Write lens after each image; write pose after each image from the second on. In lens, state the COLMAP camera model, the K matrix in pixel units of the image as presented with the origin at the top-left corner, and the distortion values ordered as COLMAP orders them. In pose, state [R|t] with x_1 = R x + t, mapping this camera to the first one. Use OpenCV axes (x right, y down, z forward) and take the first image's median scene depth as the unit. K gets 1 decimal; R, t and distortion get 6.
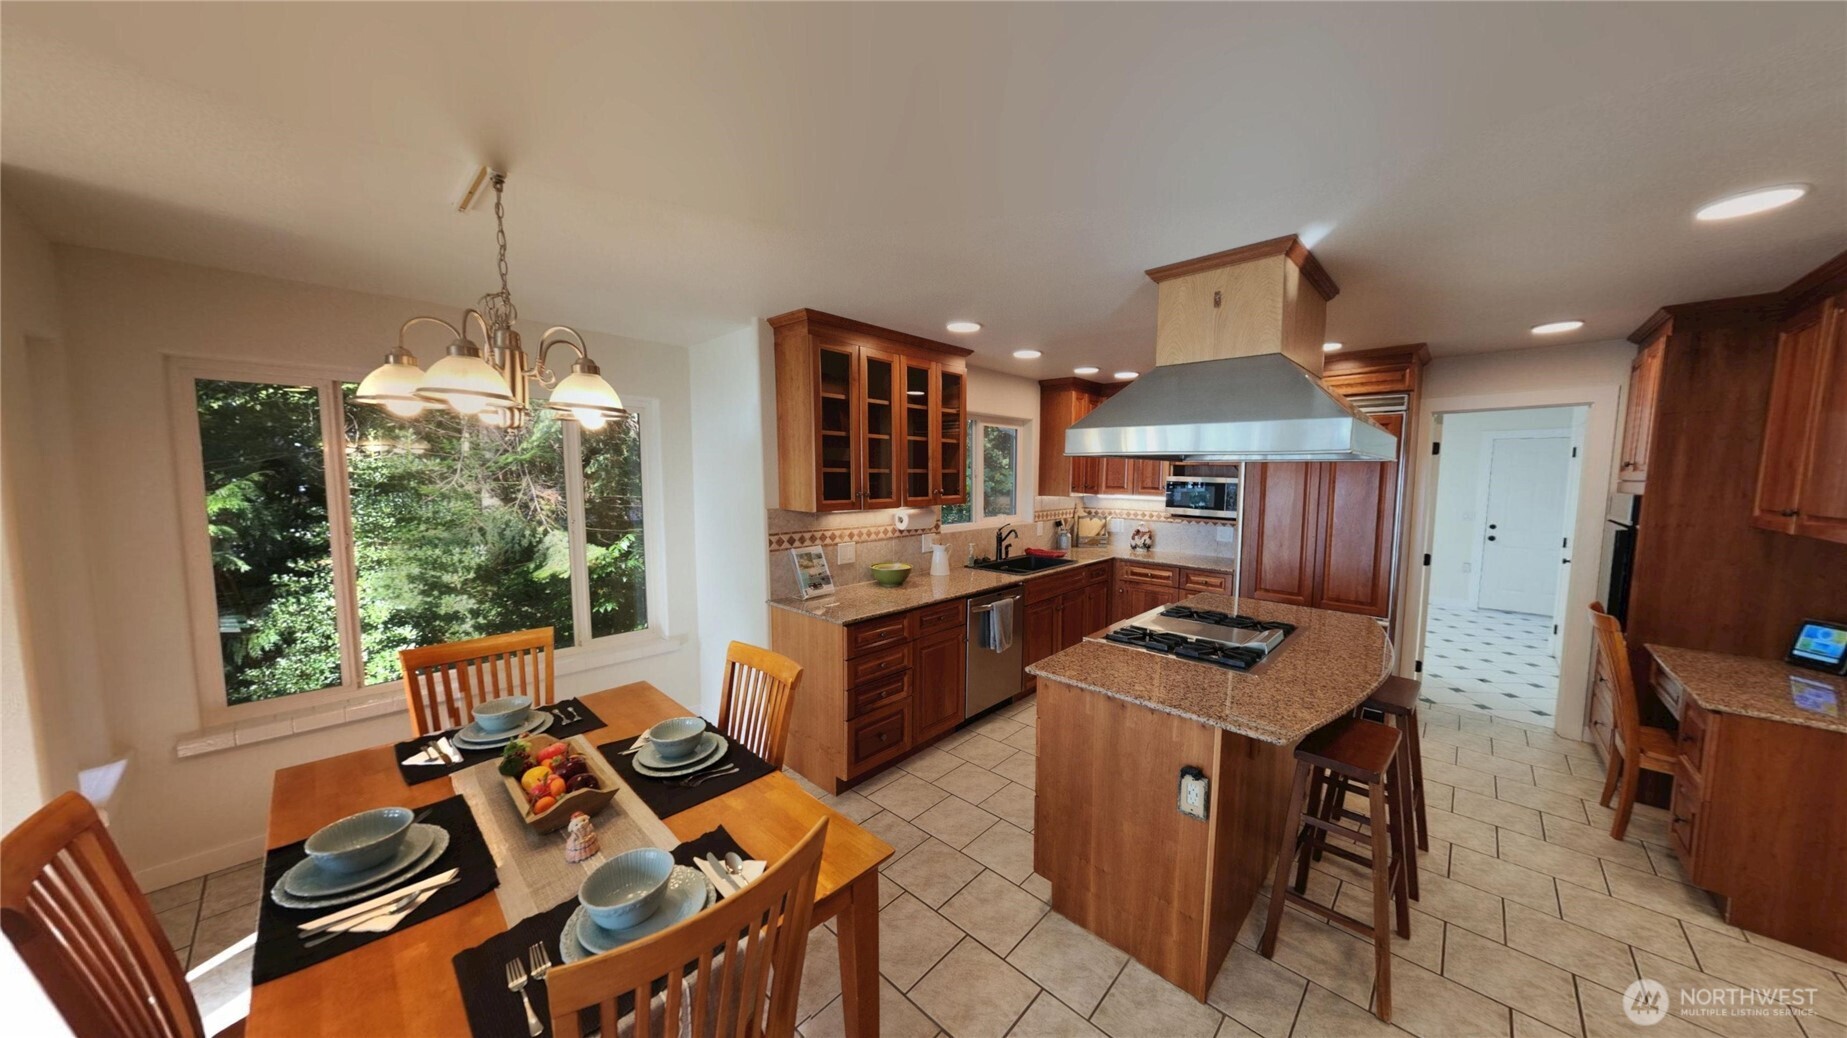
lens RADIAL K [[575.3, 0, 934.4], [0, 575.3, 507.1], [0, 0, 1]] dist [0.010179, -0.000055]
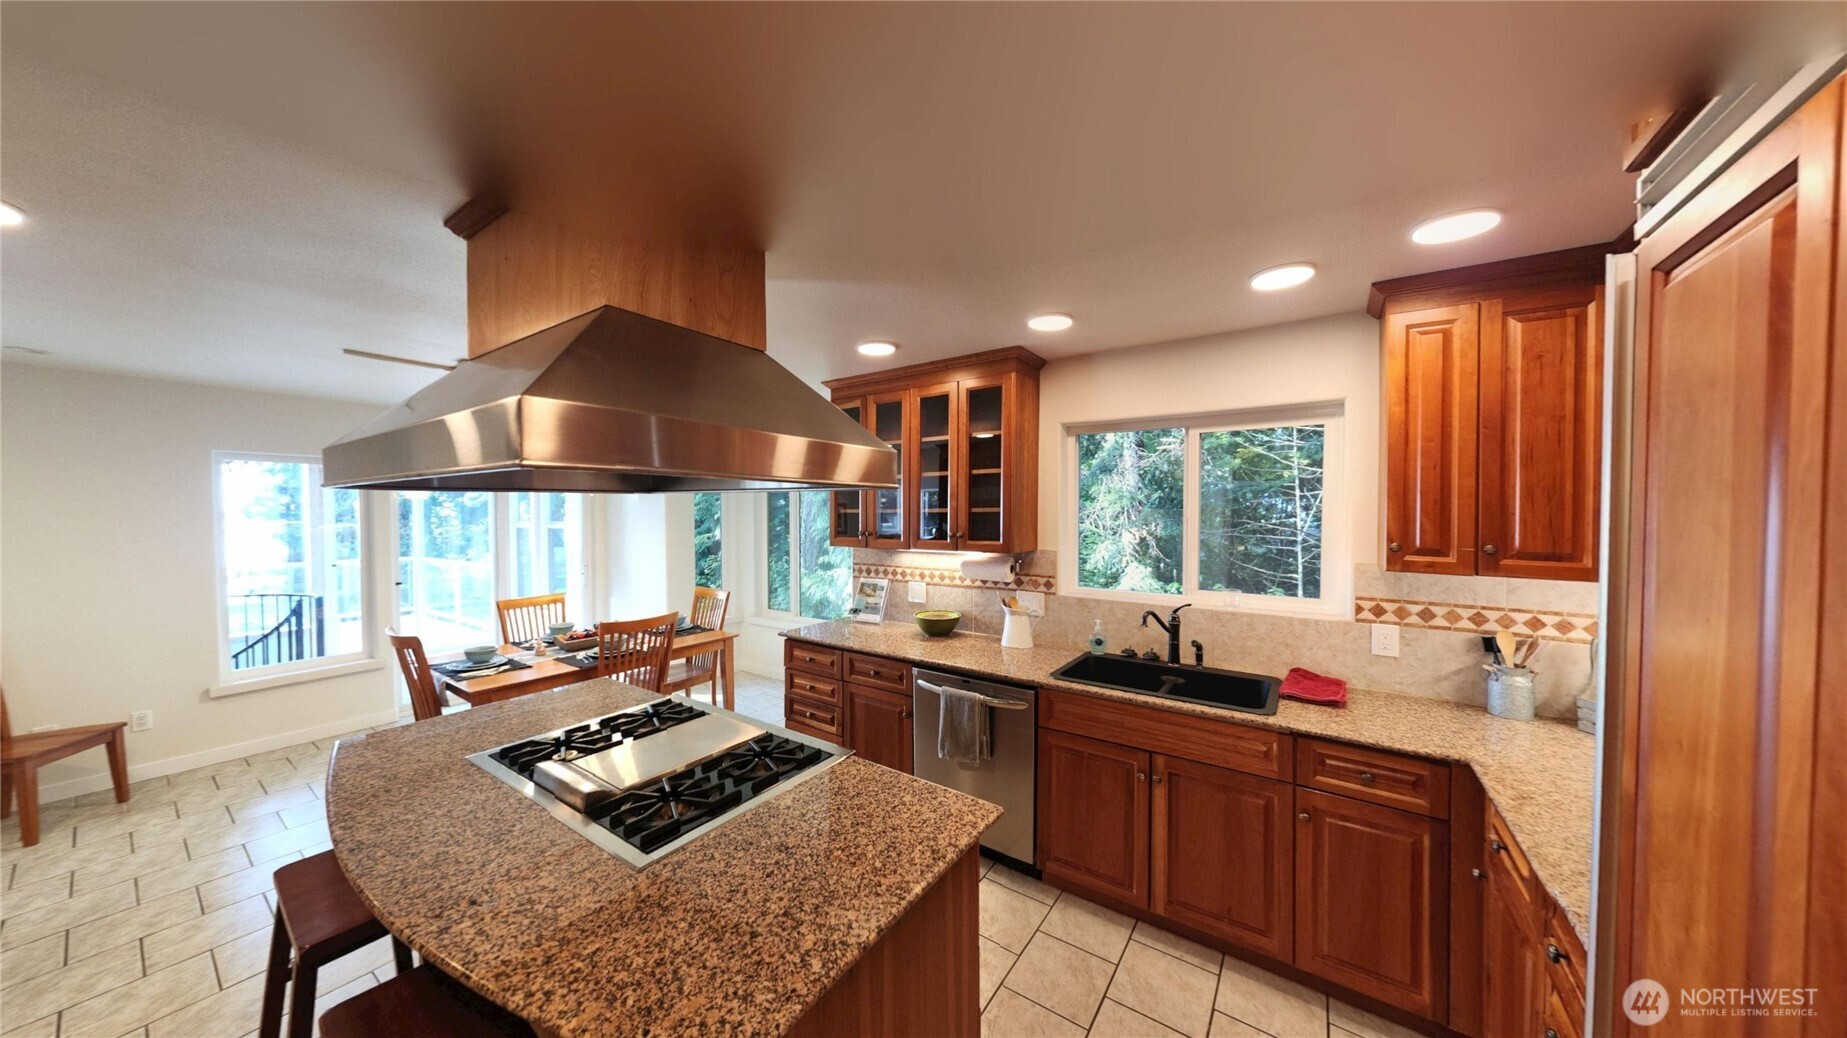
lens RADIAL K [[575.3, 0, 928.7], [0, 575.3, 505.5], [0, 0, 1]] dist [0.010179, -0.000055]
pose [[0.134706, -0.007162, -0.990860, 0.613194], [-0.049737, 0.998665, -0.013980, -0.042782], [0.989637, 0.051165, 0.134170, 0.627825]]
